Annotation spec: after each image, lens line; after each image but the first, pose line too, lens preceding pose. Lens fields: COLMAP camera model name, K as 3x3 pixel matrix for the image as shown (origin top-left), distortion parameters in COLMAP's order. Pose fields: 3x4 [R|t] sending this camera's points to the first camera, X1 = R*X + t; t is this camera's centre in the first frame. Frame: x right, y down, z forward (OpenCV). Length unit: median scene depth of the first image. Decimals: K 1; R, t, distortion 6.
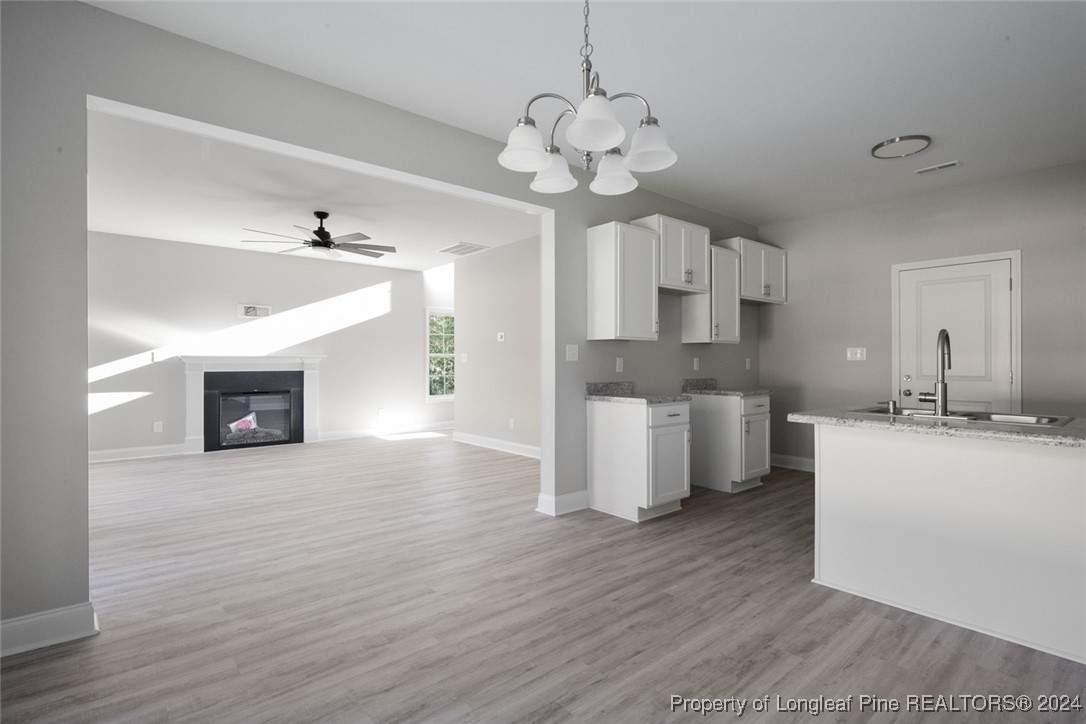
lens RADIAL K [[526.6, 0, 542.4], [0, 526.6, 366.2], [0, 0, 1]] dist [0.000827, 0.000280]
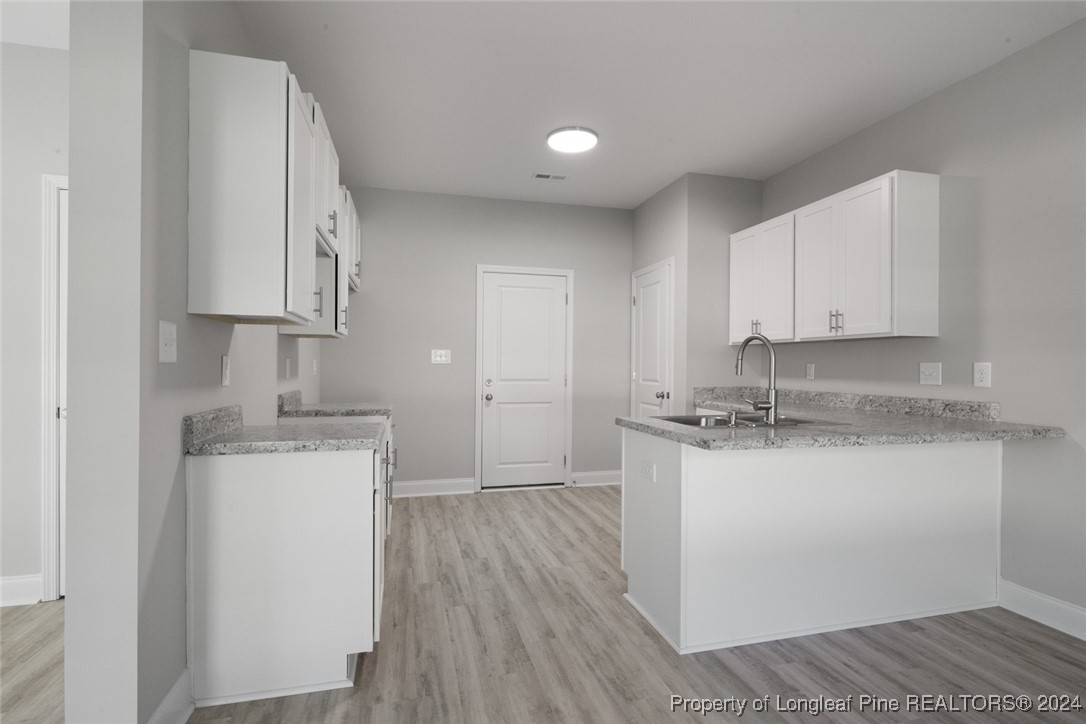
lens RADIAL K [[526.6, 0, 542.4], [0, 526.6, 366.2], [0, 0, 1]] dist [0.000827, 0.000280]
pose [[0.421720, 0.002769, 0.906722, -0.251618], [-0.000657, 0.999996, -0.002748, -0.007273], [-0.906726, 0.000563, 0.421720, 0.809180]]
